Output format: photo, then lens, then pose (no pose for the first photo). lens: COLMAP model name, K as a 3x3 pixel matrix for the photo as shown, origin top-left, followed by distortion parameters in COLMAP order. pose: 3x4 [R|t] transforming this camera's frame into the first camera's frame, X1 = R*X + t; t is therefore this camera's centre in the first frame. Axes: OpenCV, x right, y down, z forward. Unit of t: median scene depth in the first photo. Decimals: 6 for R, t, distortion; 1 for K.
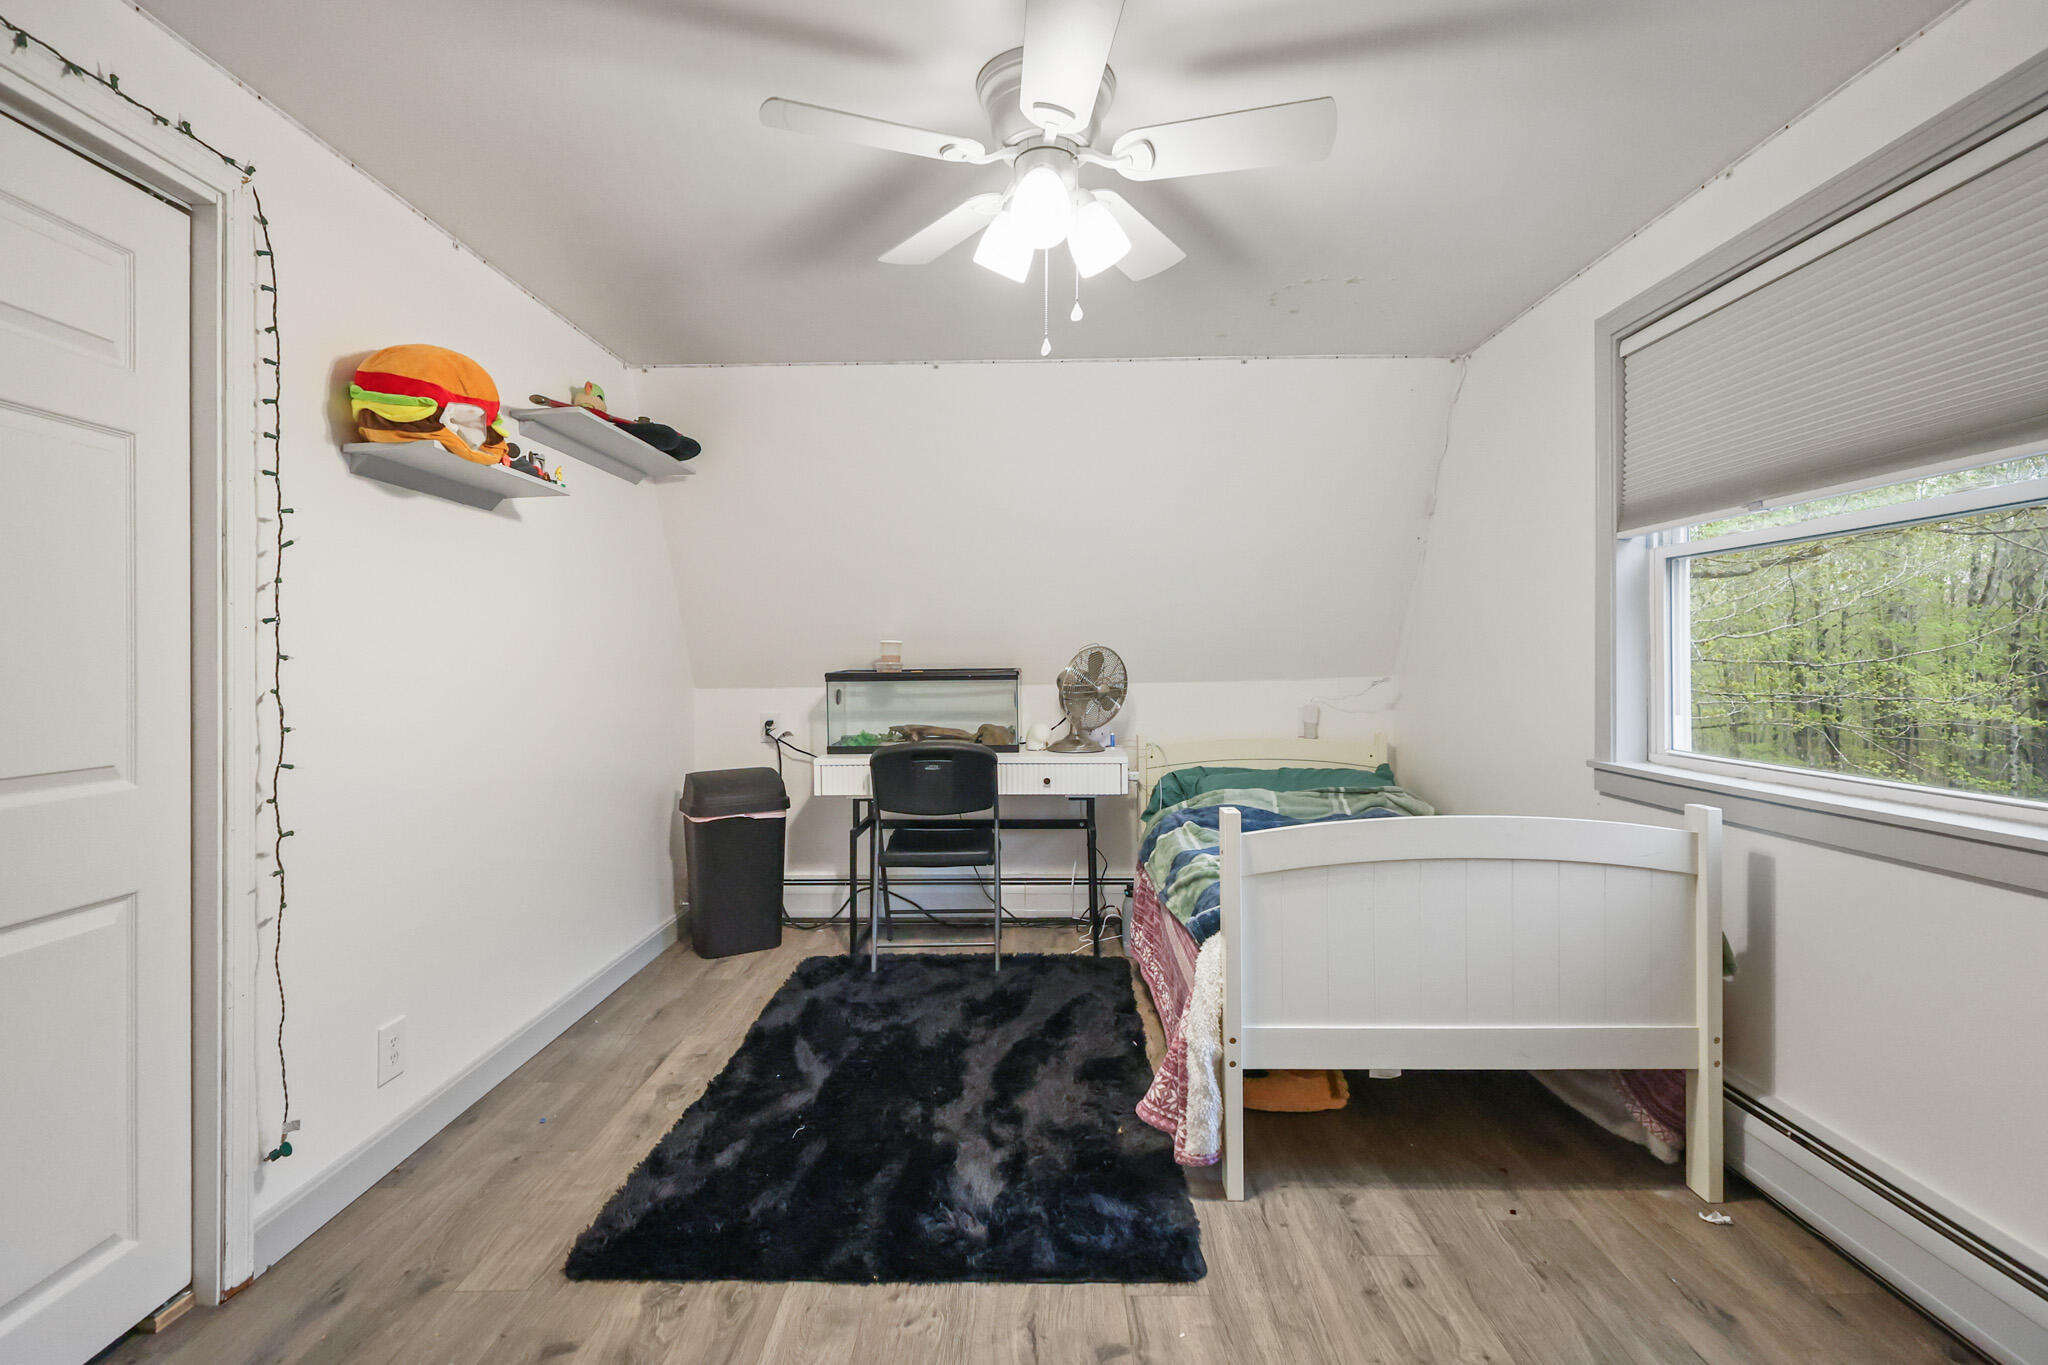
lens RADIAL K [[941.6, 0, 1026.7], [0, 941.6, 678.2], [0, 0, 1]] dist [-0.008684, 0.002469]
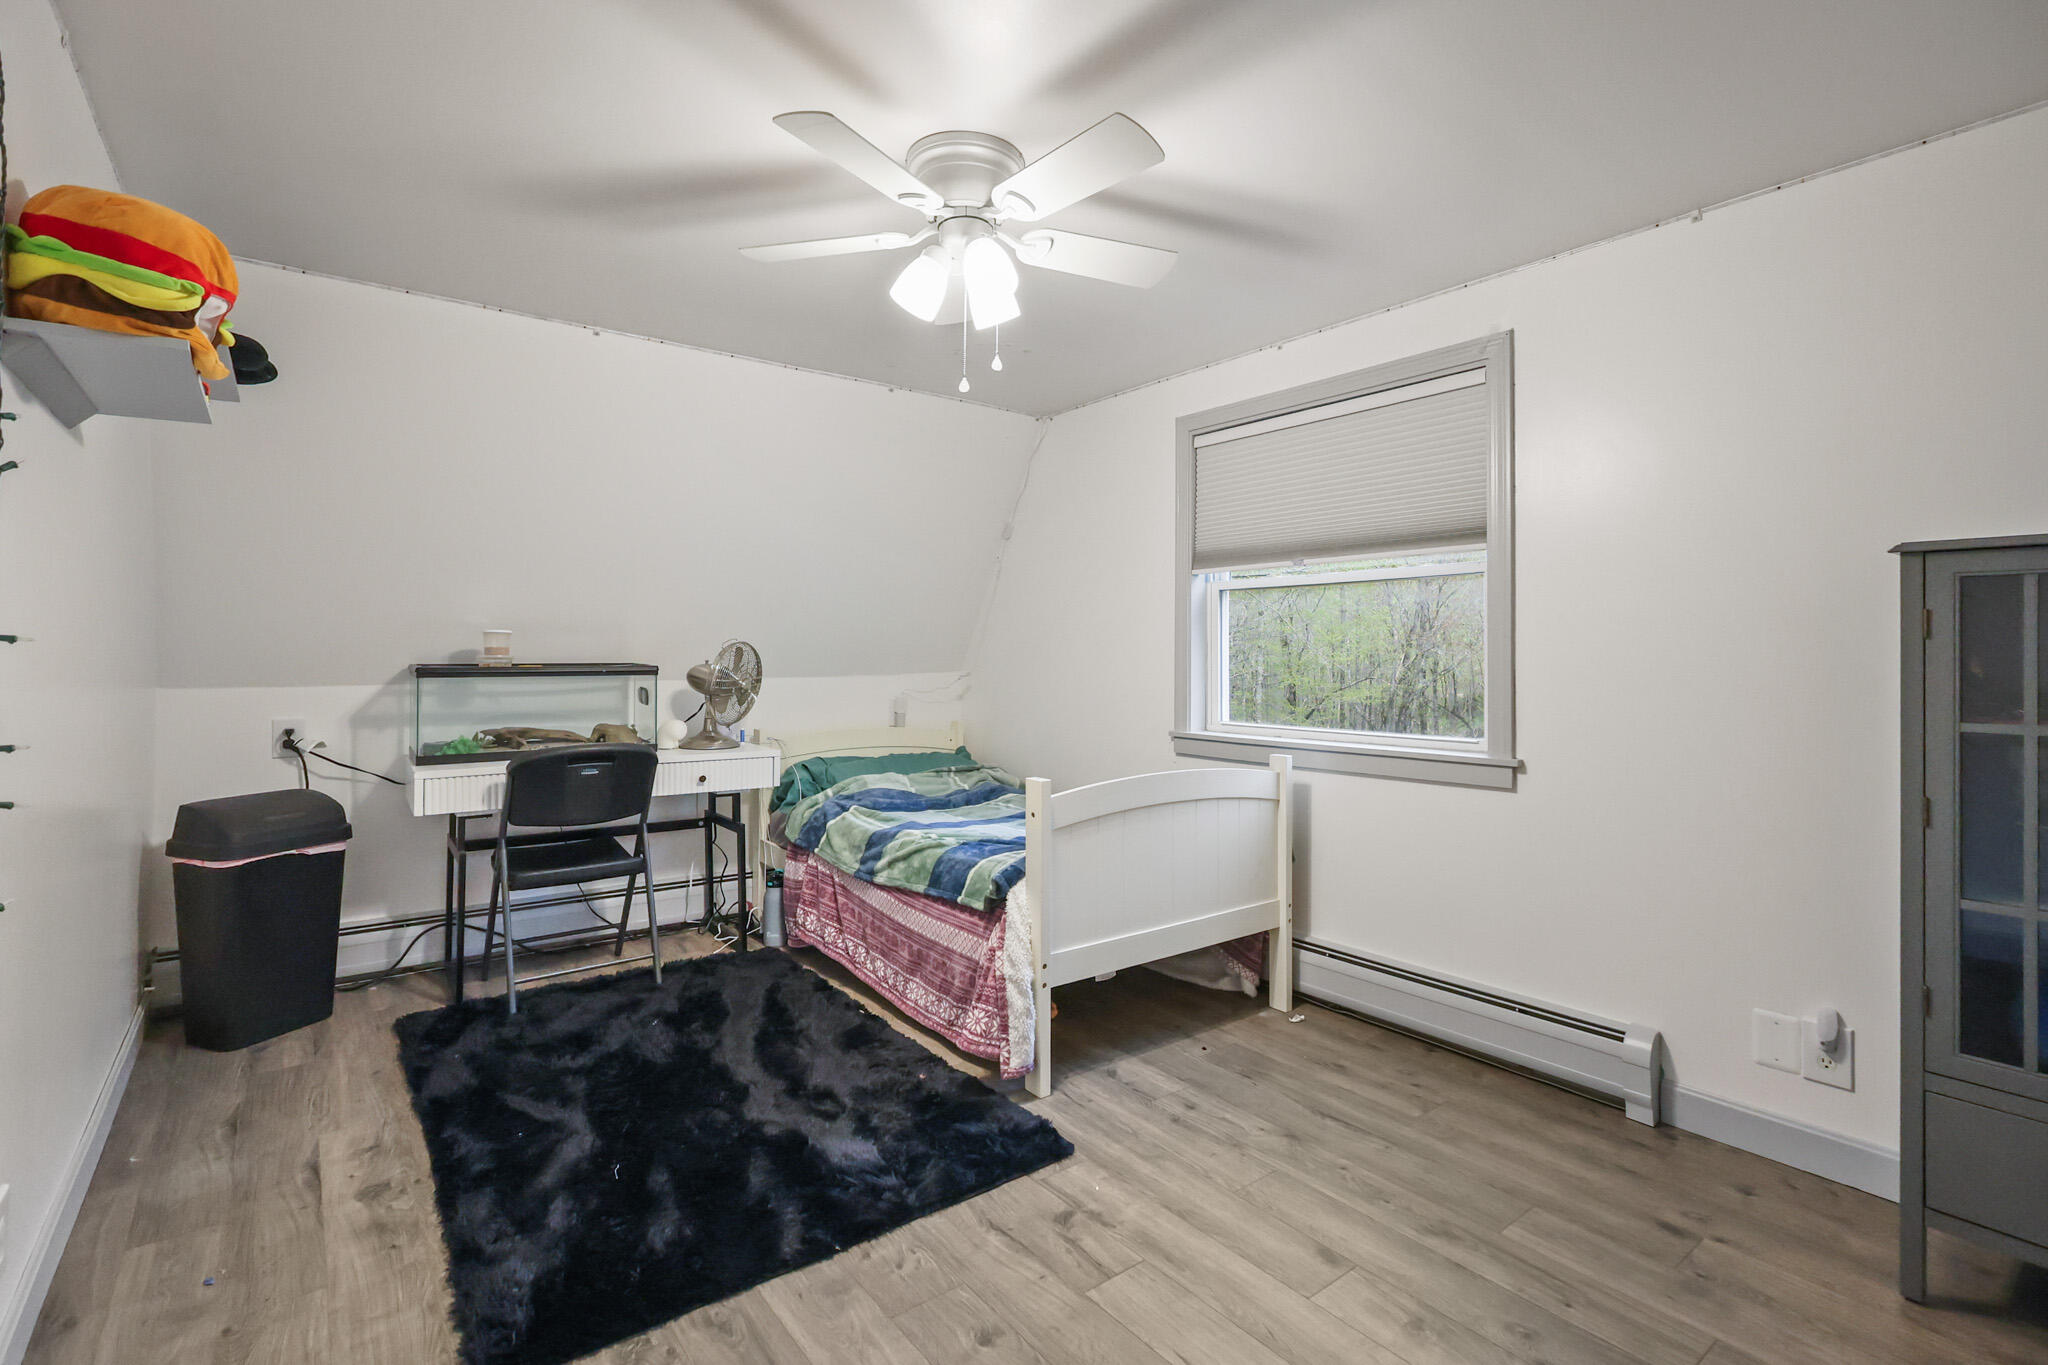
lens RADIAL K [[941.6, 0, 1035.5], [0, 941.6, 664.3], [0, 0, 1]] dist [-0.008684, 0.002469]
pose [[0.784120, 0.005244, 0.620587, -0.447819], [0.001796, 0.999941, -0.010720, 0.002390], [-0.620606, 0.009520, 0.784065, 0.029776]]
